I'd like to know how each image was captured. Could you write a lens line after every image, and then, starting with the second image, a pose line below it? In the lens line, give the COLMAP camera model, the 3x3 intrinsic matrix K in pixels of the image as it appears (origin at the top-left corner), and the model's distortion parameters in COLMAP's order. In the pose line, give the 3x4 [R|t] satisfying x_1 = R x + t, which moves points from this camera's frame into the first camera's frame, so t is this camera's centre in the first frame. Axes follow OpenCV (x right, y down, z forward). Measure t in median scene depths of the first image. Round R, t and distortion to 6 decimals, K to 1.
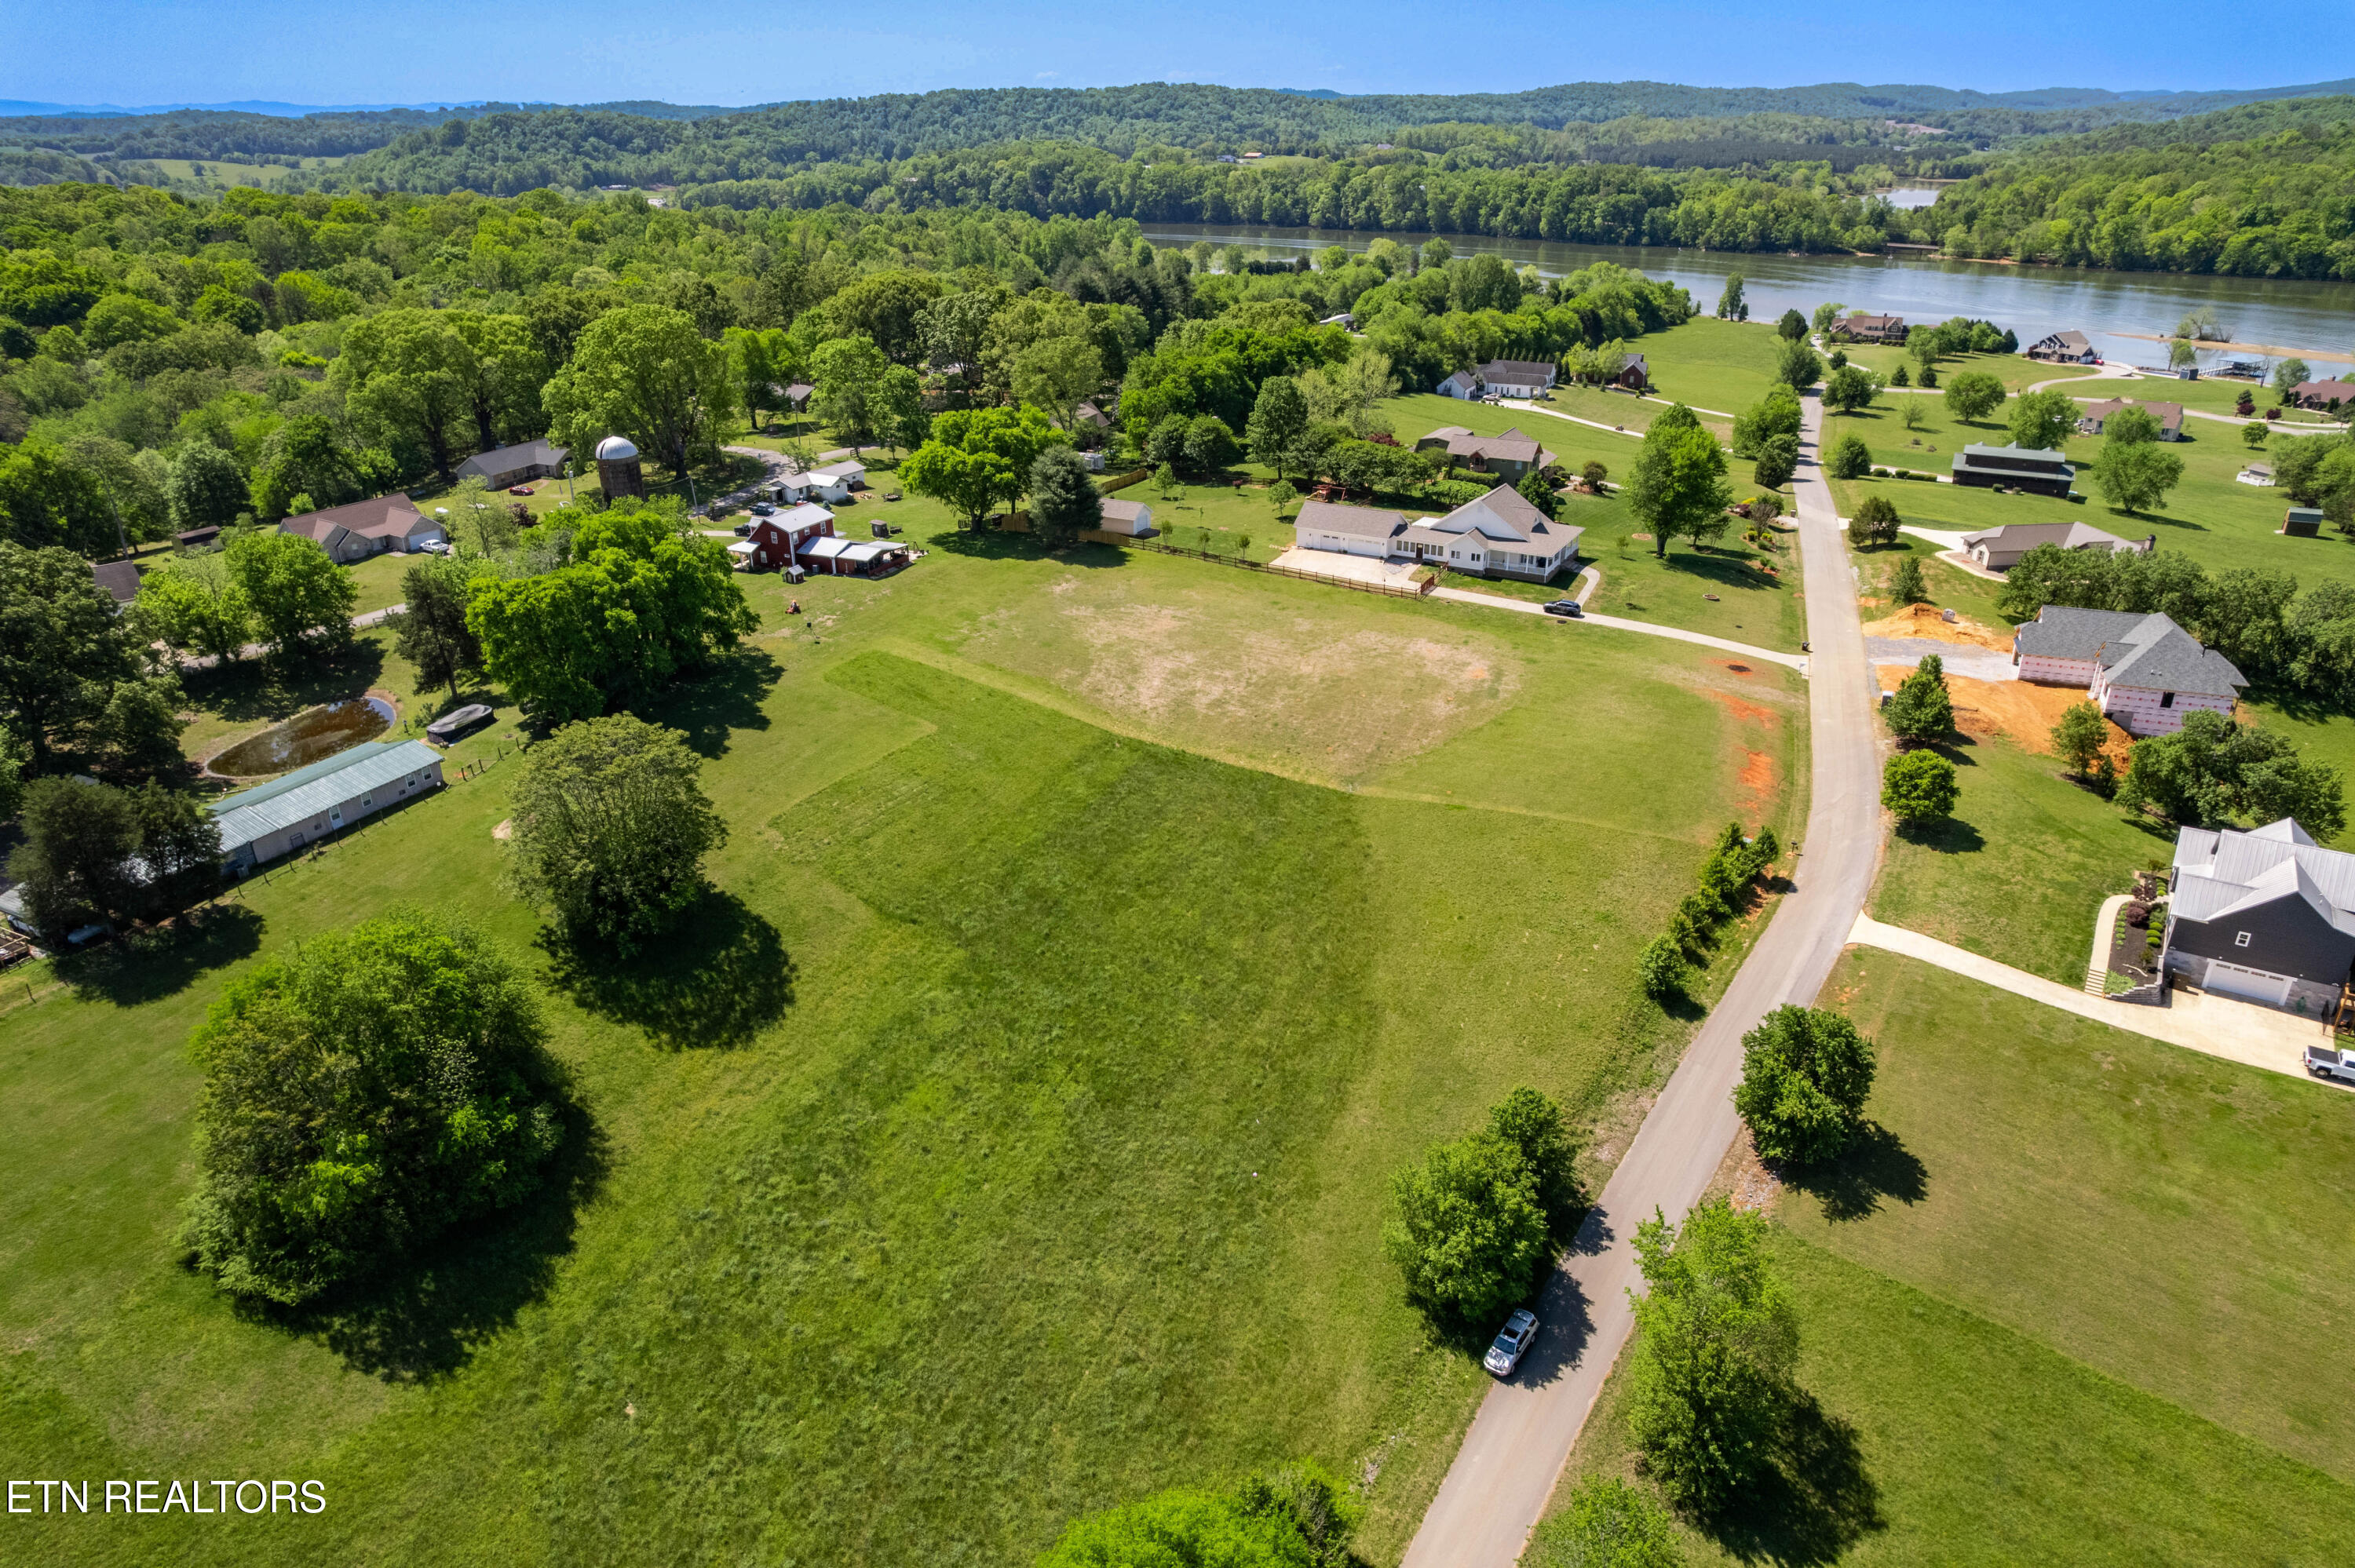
lens RADIAL K [[1509.3, 0, 1183.3], [0, 1509.3, 790.6], [0, 0, 1]] dist [-0.081277, 0.074836]
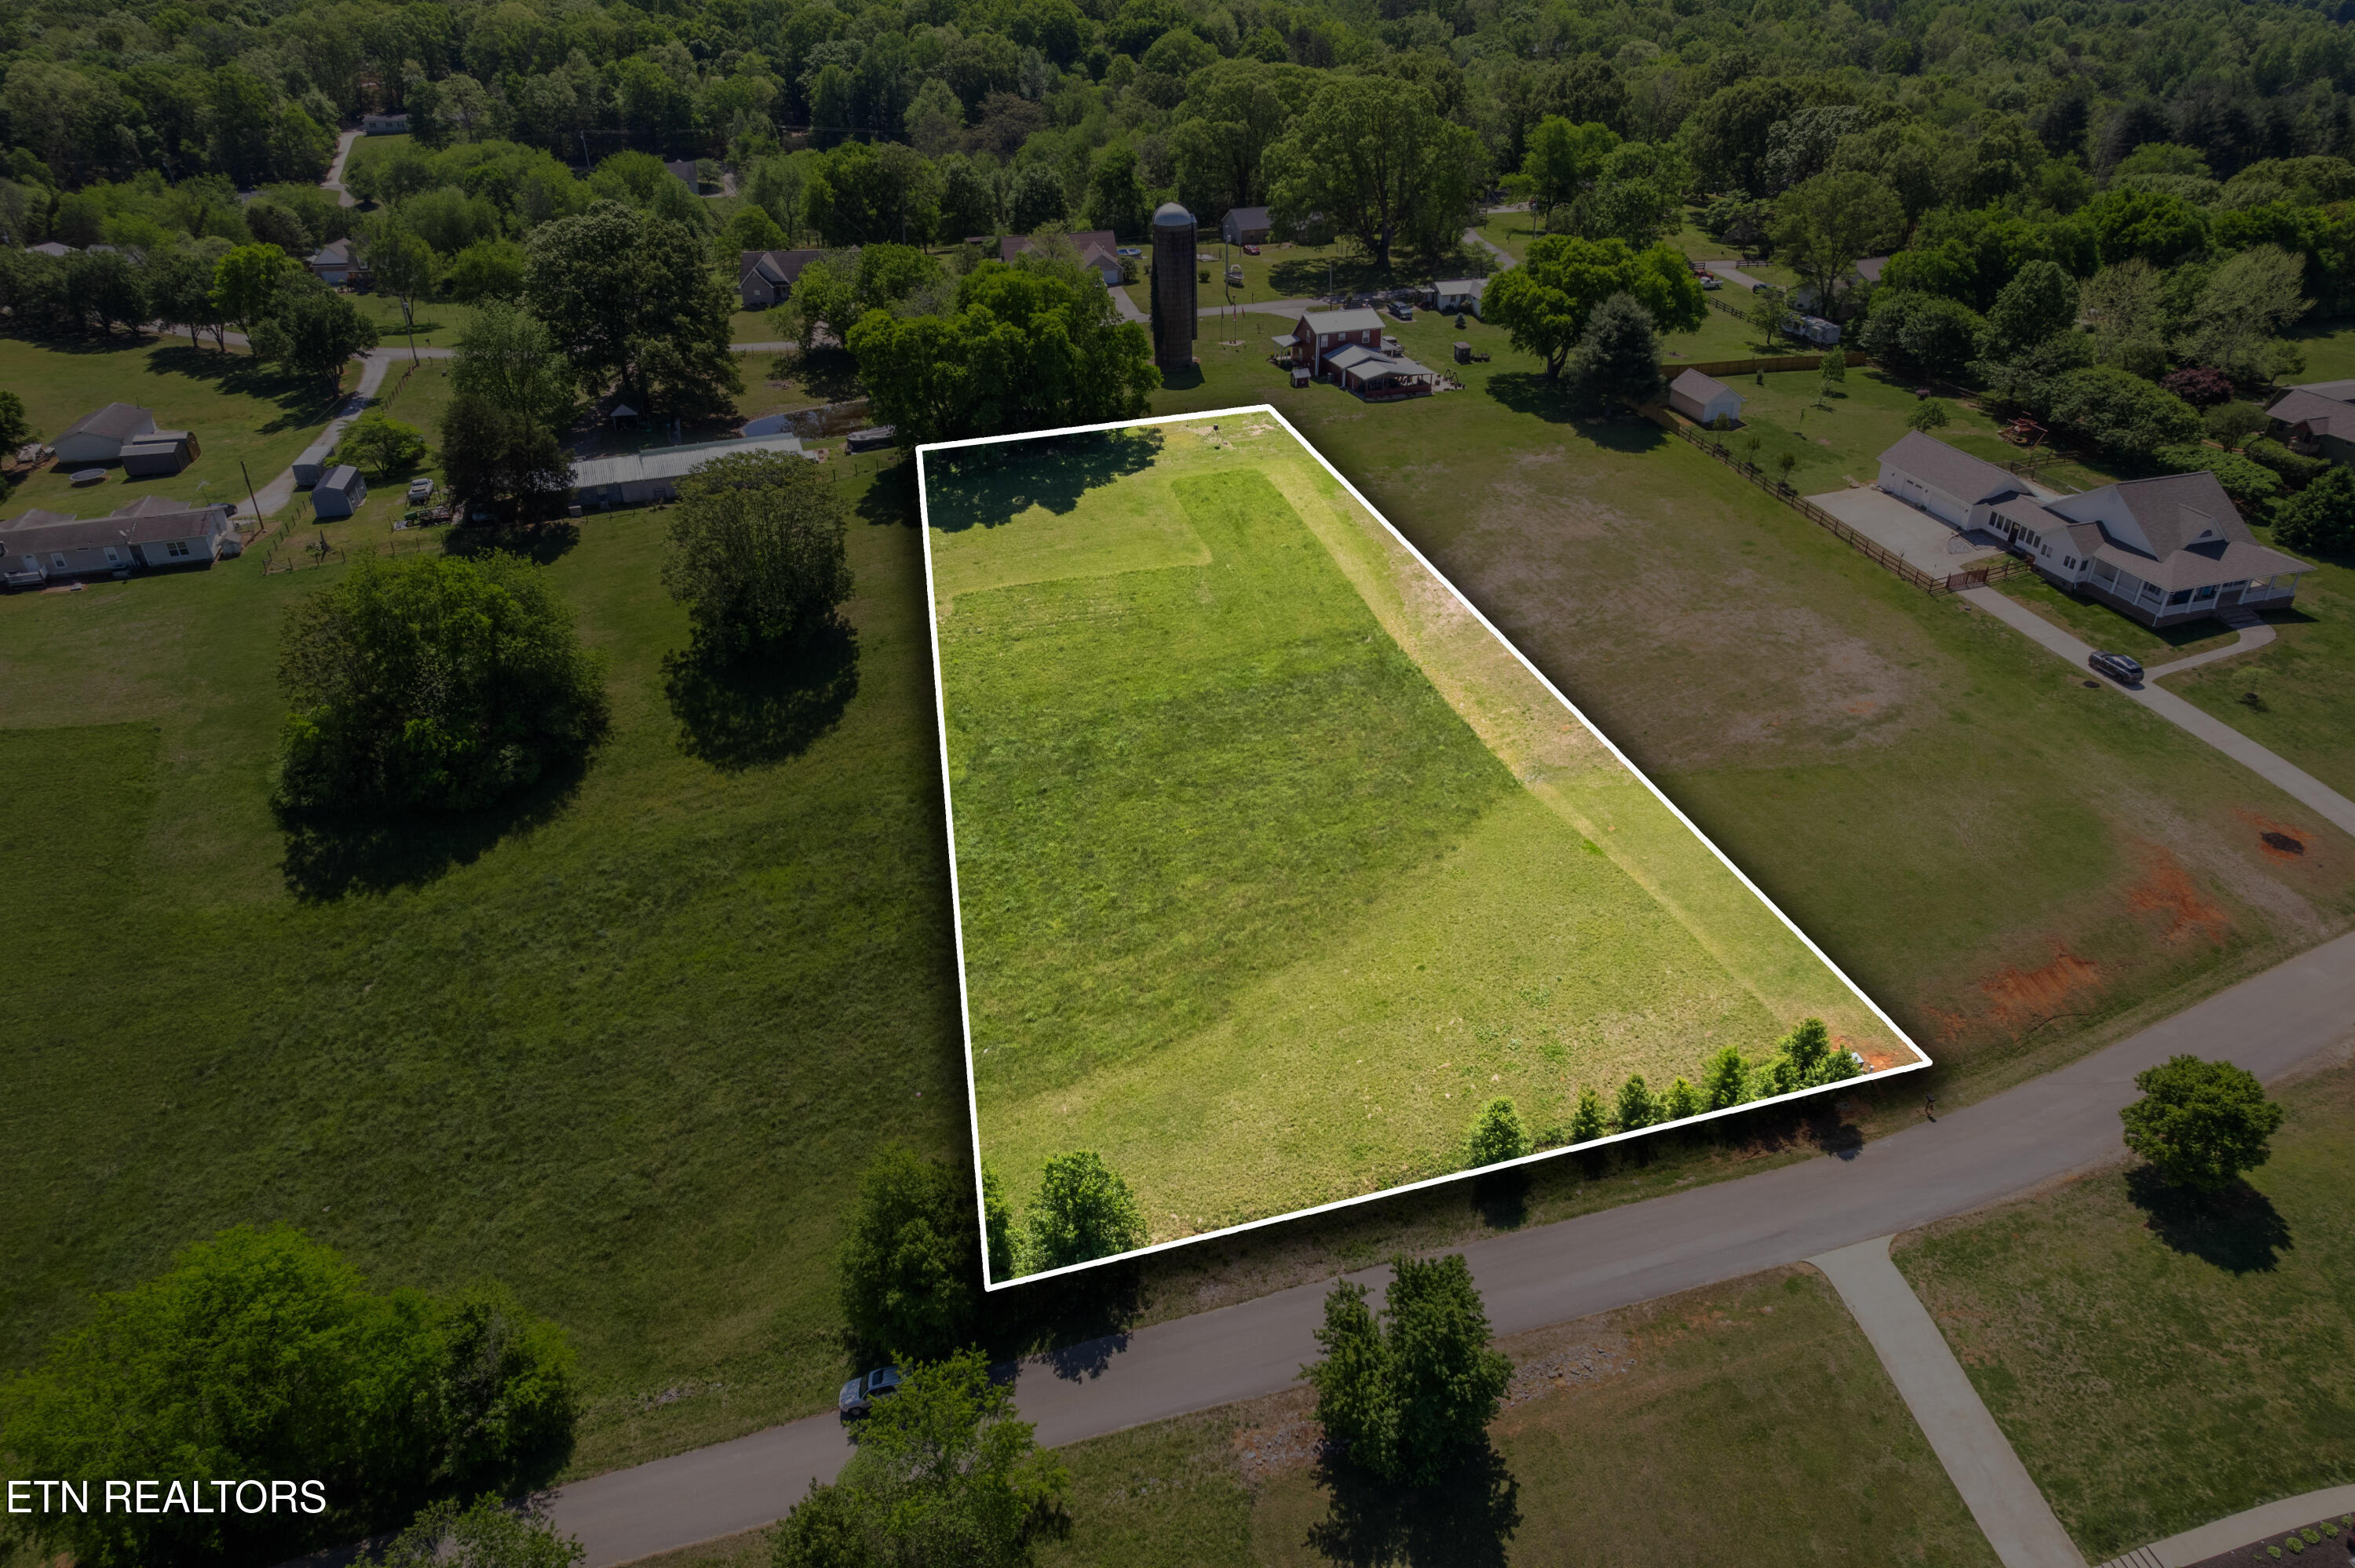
lens RADIAL K [[1509.3, 0, 1175.5], [0, 1509.3, 801.5], [0, 0, 1]] dist [-0.081277, 0.074836]
pose [[0.713272, 0.372621, -0.593630, 0.367092], [-0.289467, 0.927973, 0.234681, -0.099019], [0.638320, 0.004445, 0.769759, 0.224961]]
